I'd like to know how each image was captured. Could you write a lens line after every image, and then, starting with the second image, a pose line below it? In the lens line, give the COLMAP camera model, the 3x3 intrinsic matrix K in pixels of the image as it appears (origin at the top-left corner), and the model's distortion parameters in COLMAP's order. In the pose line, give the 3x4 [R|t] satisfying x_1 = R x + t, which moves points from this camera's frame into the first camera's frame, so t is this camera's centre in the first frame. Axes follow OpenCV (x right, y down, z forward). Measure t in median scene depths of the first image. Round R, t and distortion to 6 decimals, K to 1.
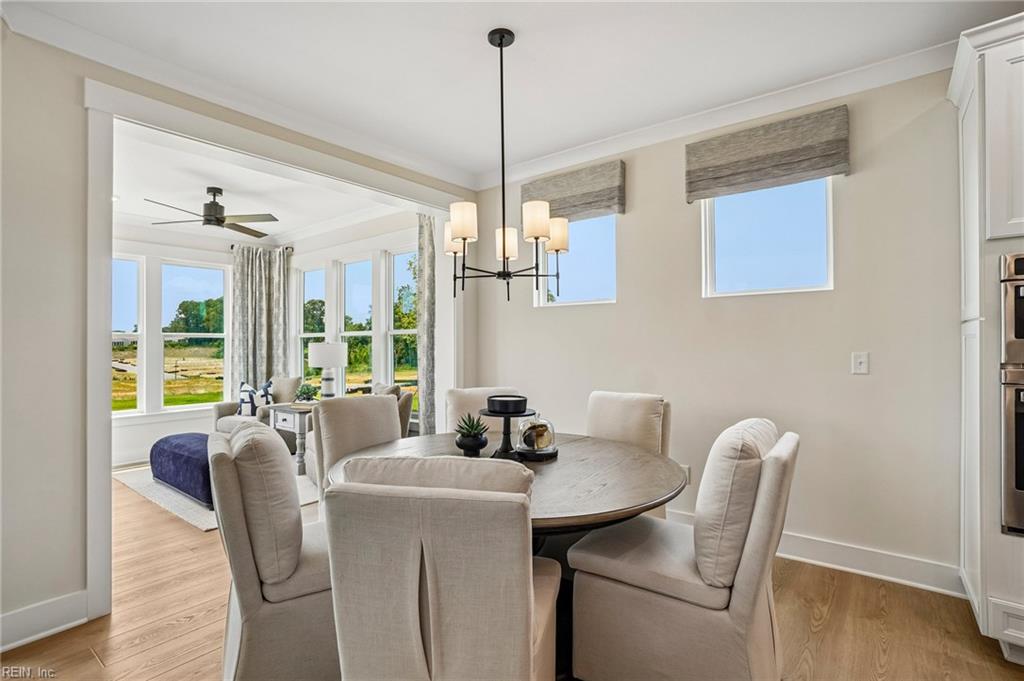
lens RADIAL K [[499.0, 0, 510.9], [0, 499.0, 336.0], [0, 0, 1]] dist [-0.055658, 0.024610]
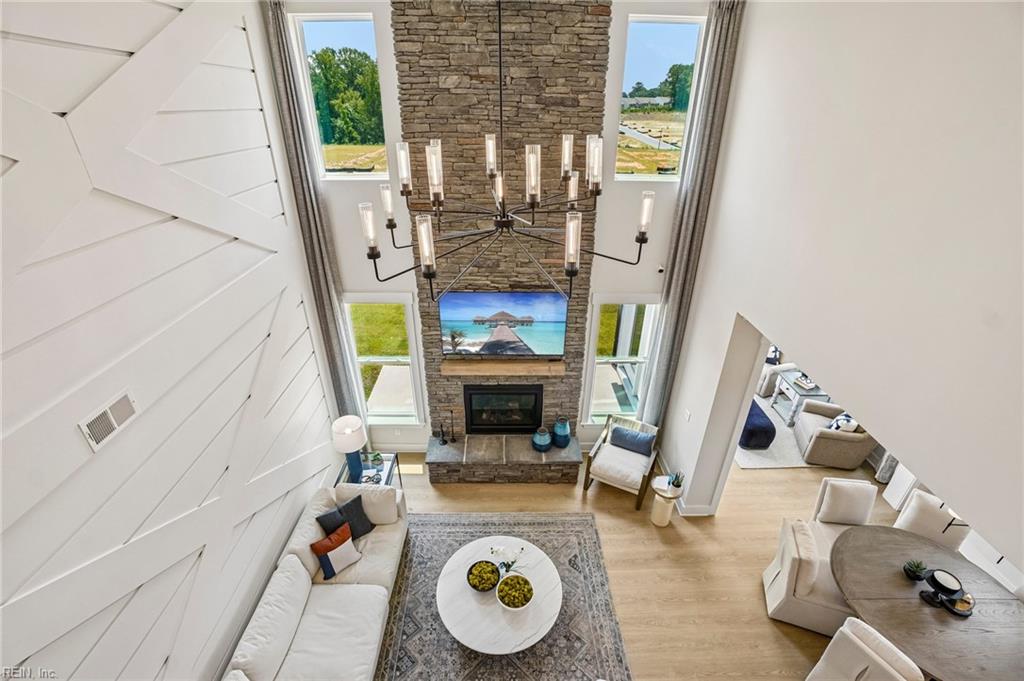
lens RADIAL K [[453.2, 0, 503.2], [0, 453.2, 337.7], [0, 0, 1]] dist [-0.033848, 0.000440]
pose [[0.626514, 0.380320, -0.680322, -0.173918], [0.005421, 0.870720, 0.491750, -0.978215], [0.779391, -0.311776, 0.543457, -0.626717]]
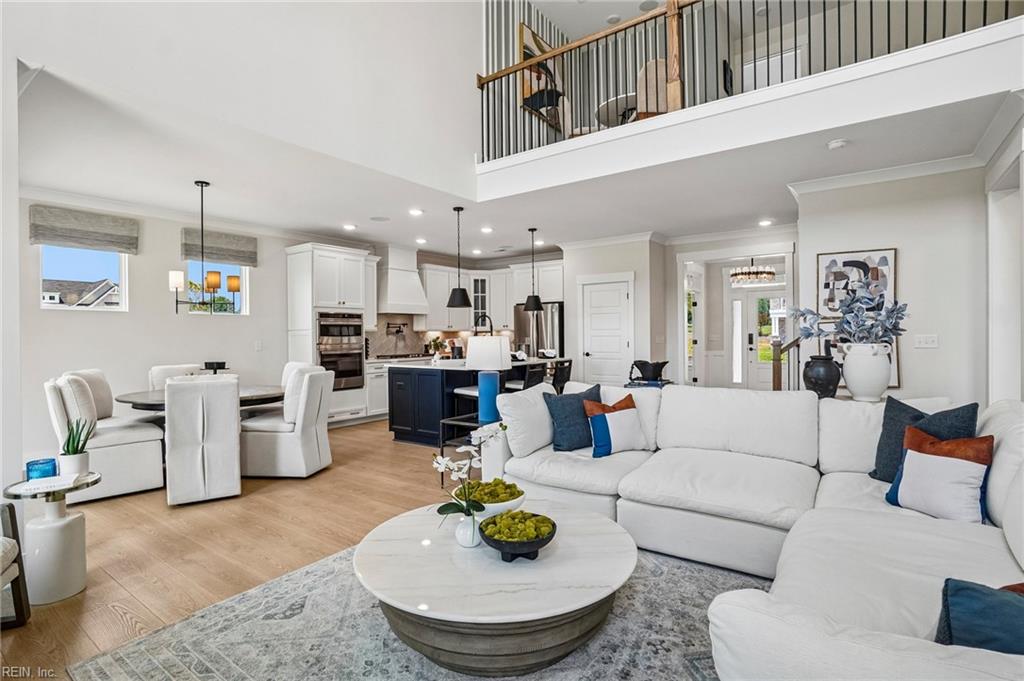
lens RADIAL K [[499.0, 0, 510.9], [0, 499.0, 336.0], [0, 0, 1]] dist [-0.055658, 0.024610]
pose [[-0.040430, 0.006534, 0.999161, -1.426633], [-0.006110, 0.999958, -0.006786, 0.011341], [-0.999164, -0.006380, -0.040389, -0.124479]]
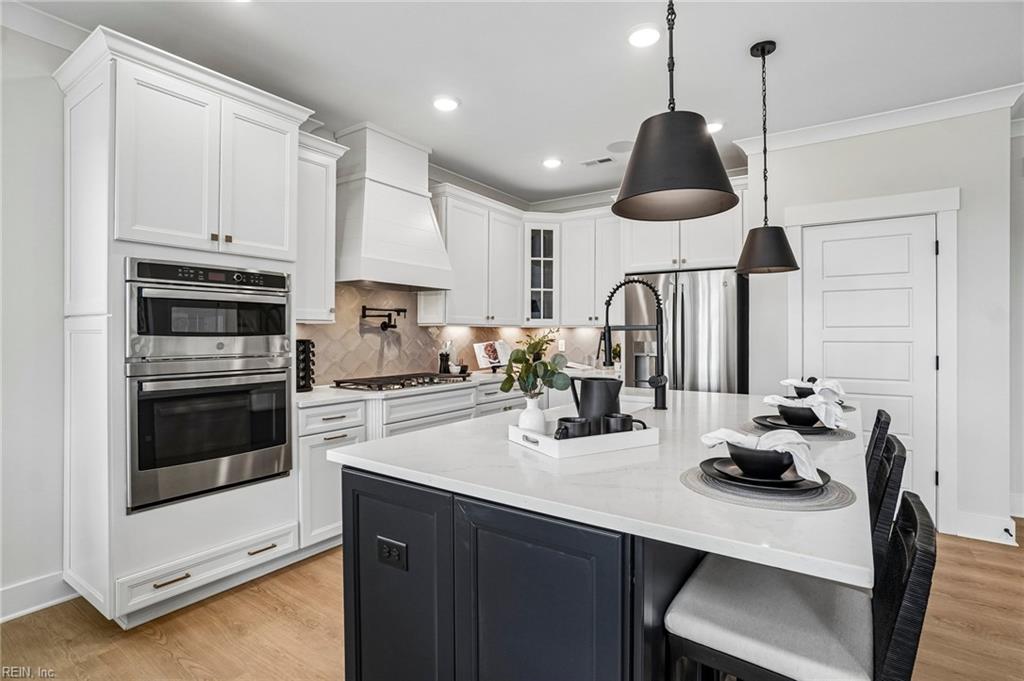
lens RADIAL K [[499.0, 0, 510.9], [0, 499.0, 336.0], [0, 0, 1]] dist [-0.055658, 0.024610]
pose [[-0.061914, 0.002504, 0.998078, -0.064696], [-0.018644, 0.999819, -0.003665, -0.001886], [-0.997907, -0.018835, -0.061856, 0.123871]]
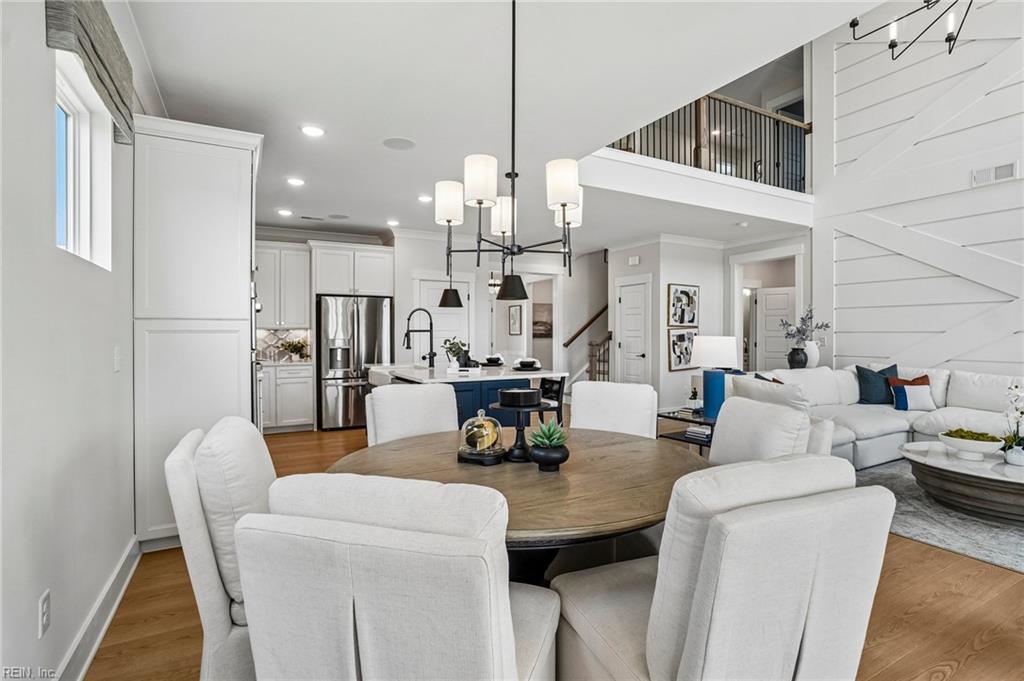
lens RADIAL K [[499.0, 0, 510.9], [0, 499.0, 336.0], [0, 0, 1]] dist [-0.055658, 0.024610]
pose [[-0.927914, 0.012446, 0.372586, -0.210743], [0.005292, 0.999782, -0.020219, 0.028642], [-0.372757, -0.016790, -0.927777, 1.203666]]
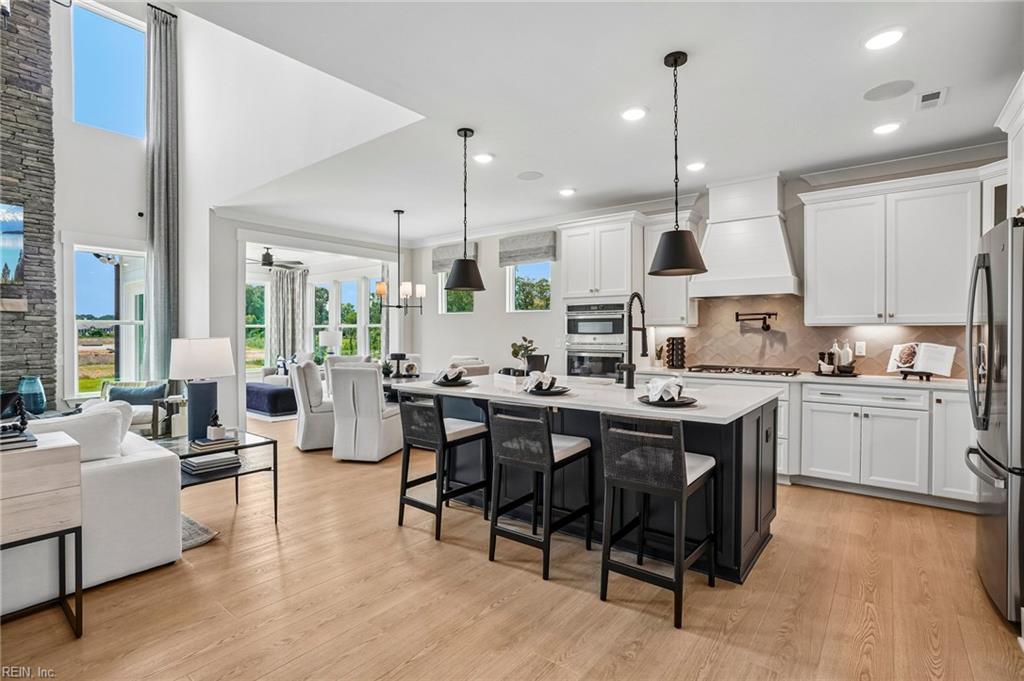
lens RADIAL K [[499.0, 0, 510.9], [0, 499.0, 336.0], [0, 0, 1]] dist [-0.055658, 0.024610]
pose [[0.999949, 0.009586, -0.003212, 0.397881], [-0.009510, 0.999691, 0.022981, -0.024594], [0.003432, -0.022949, 0.999731, -1.090465]]
